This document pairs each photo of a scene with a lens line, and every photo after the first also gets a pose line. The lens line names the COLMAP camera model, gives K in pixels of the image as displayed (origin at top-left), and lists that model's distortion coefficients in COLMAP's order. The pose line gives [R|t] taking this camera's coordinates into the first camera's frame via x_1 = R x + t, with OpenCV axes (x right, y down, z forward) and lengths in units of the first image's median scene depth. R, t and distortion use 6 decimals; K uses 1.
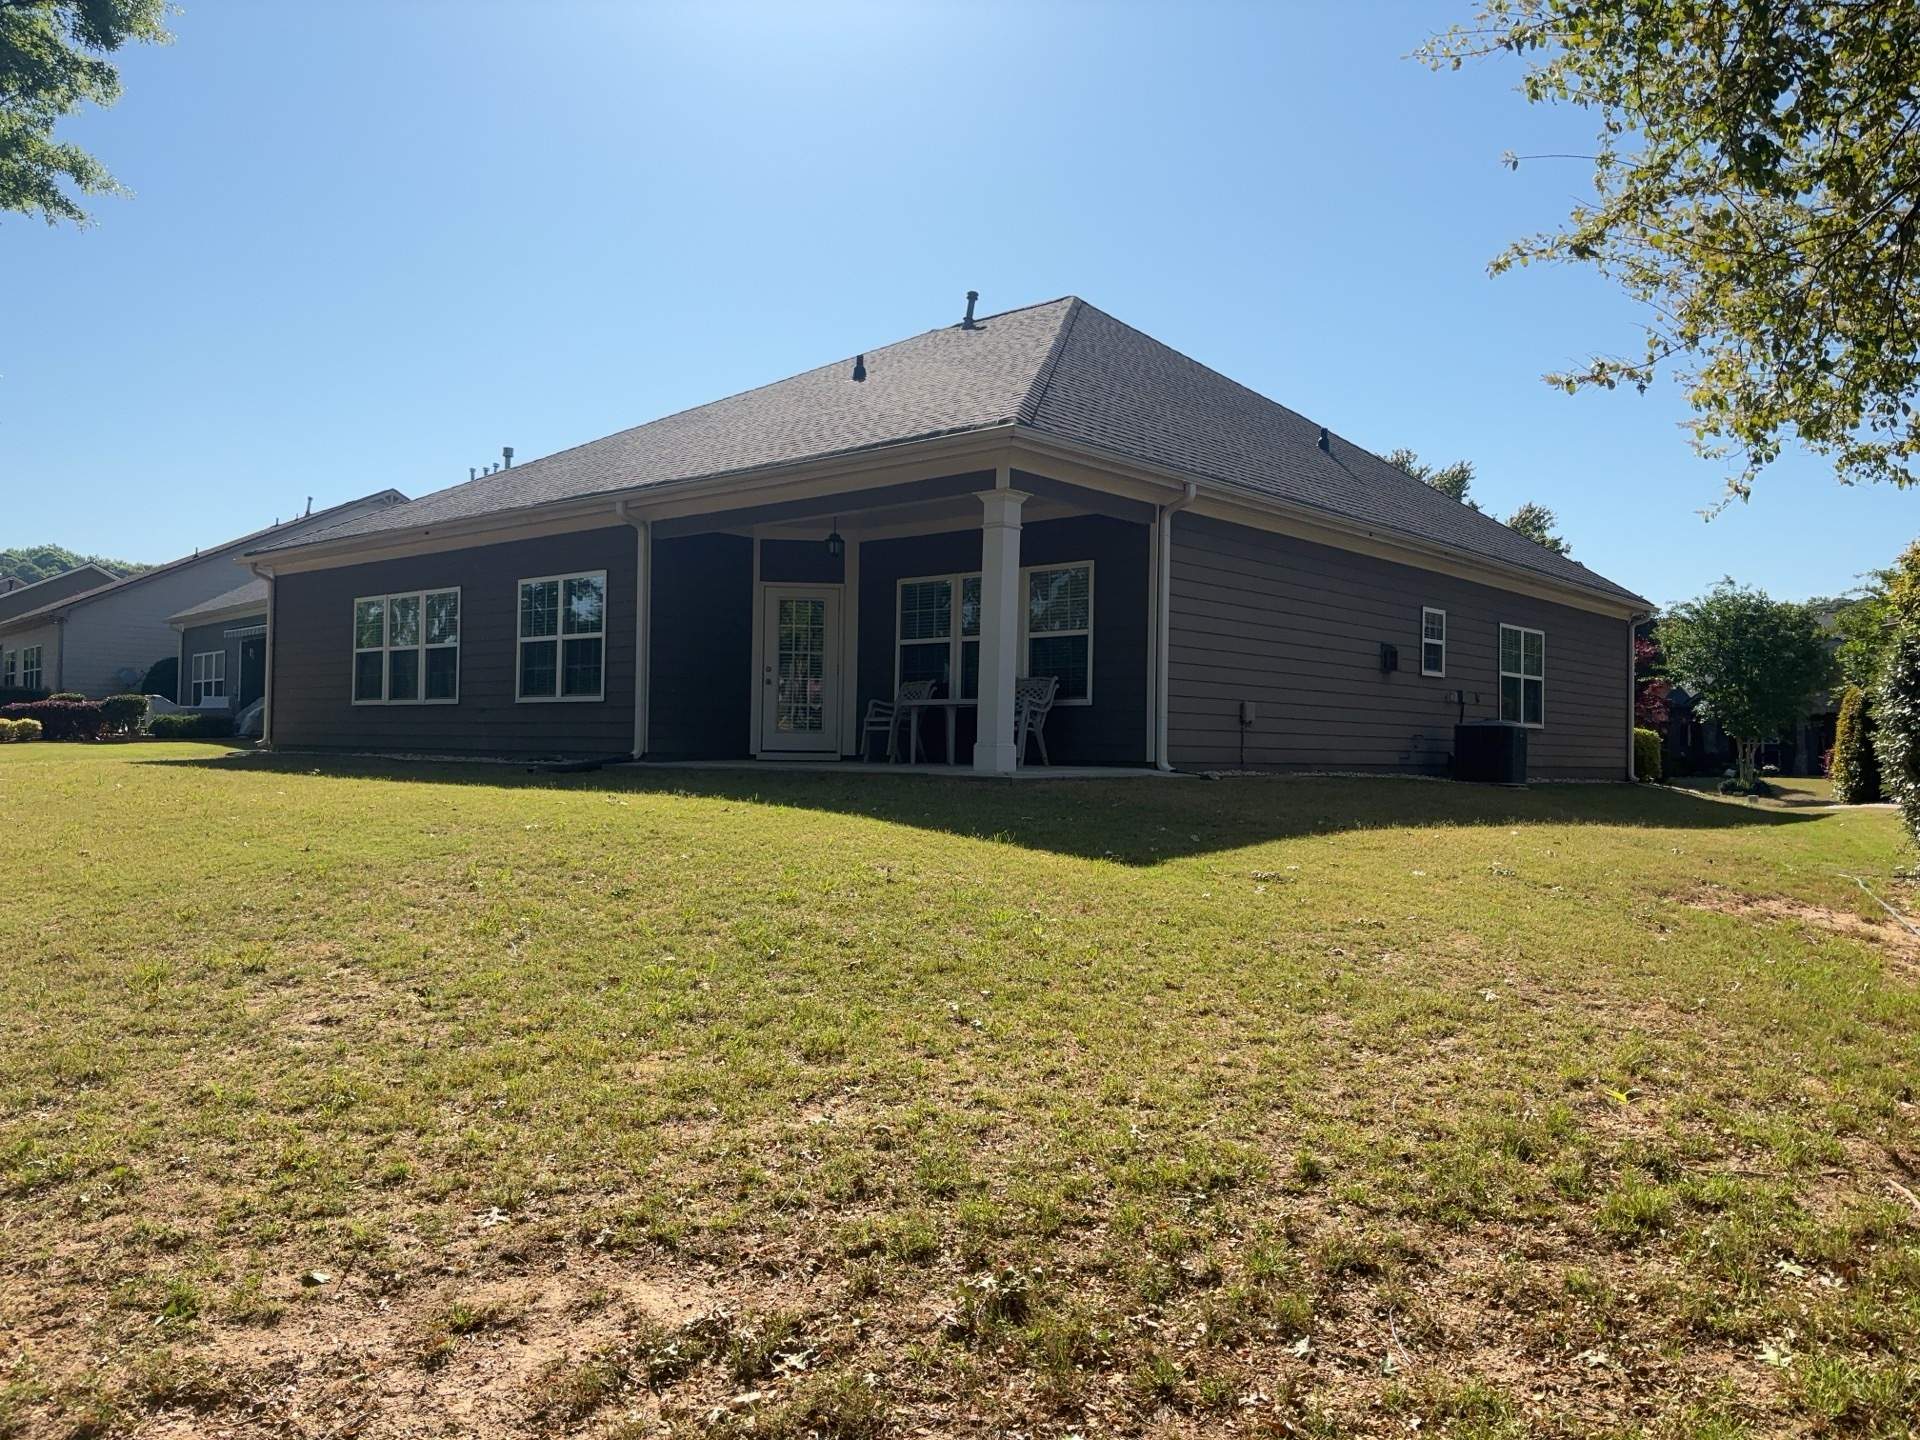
lens RADIAL K [[1416.4, 0, 967.0], [0, 1416.4, 718.0], [0, 0, 1]] dist [0.064832, -0.079657]
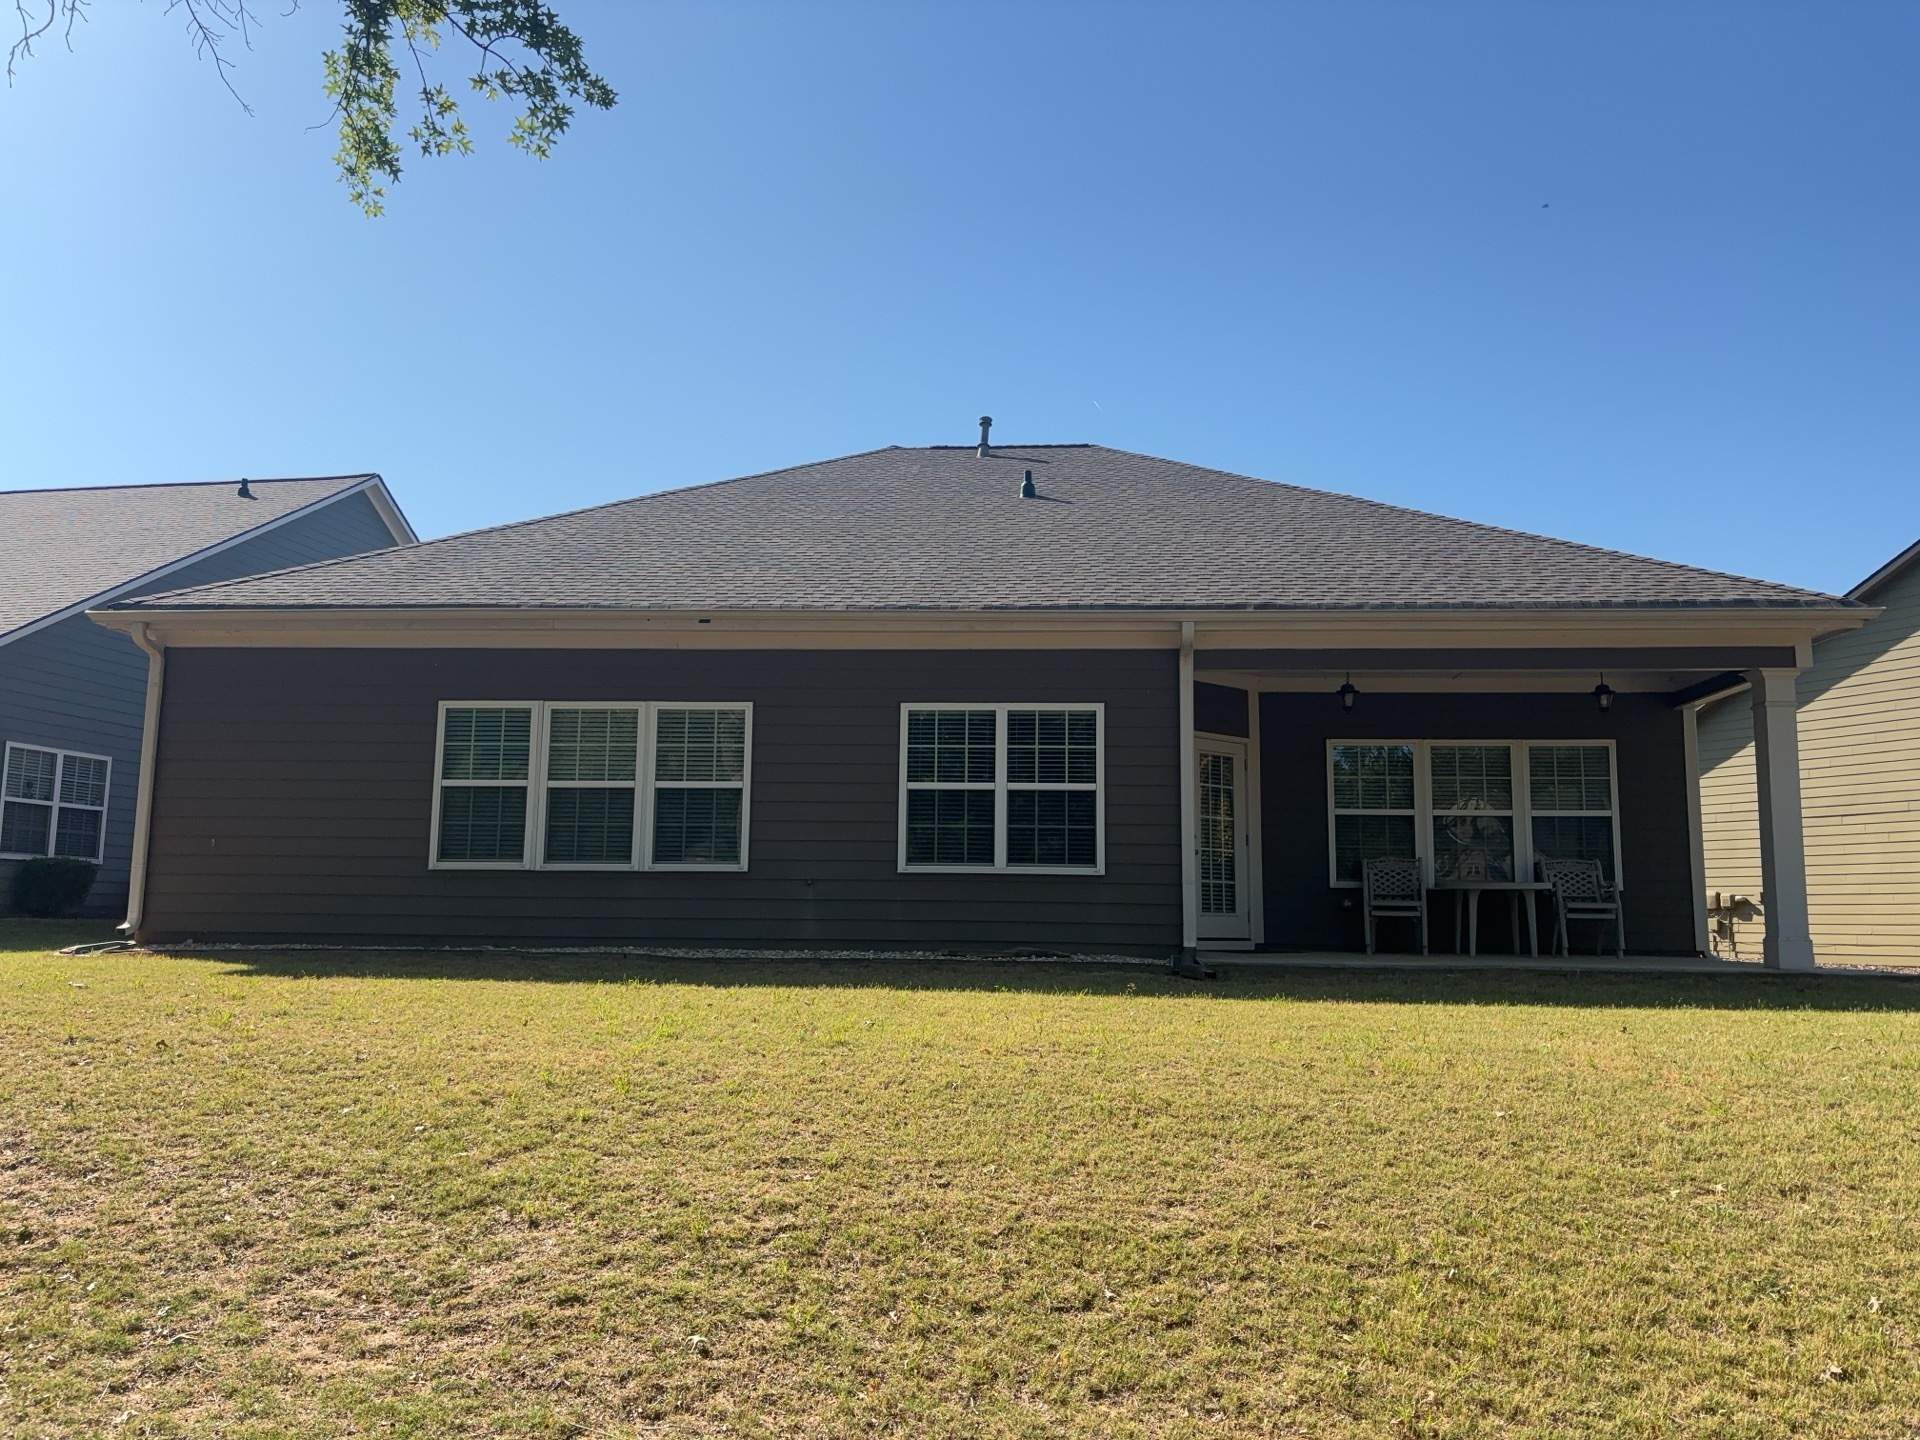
lens RADIAL K [[1416.4, 0, 967.0], [0, 1416.4, 718.0], [0, 0, 1]] dist [0.064832, -0.079657]
pose [[0.816101, 0.073077, 0.573271, -0.742317], [-0.014390, 0.994235, -0.106254, -0.013344], [-0.577731, 0.078465, 0.812447, 0.409150]]
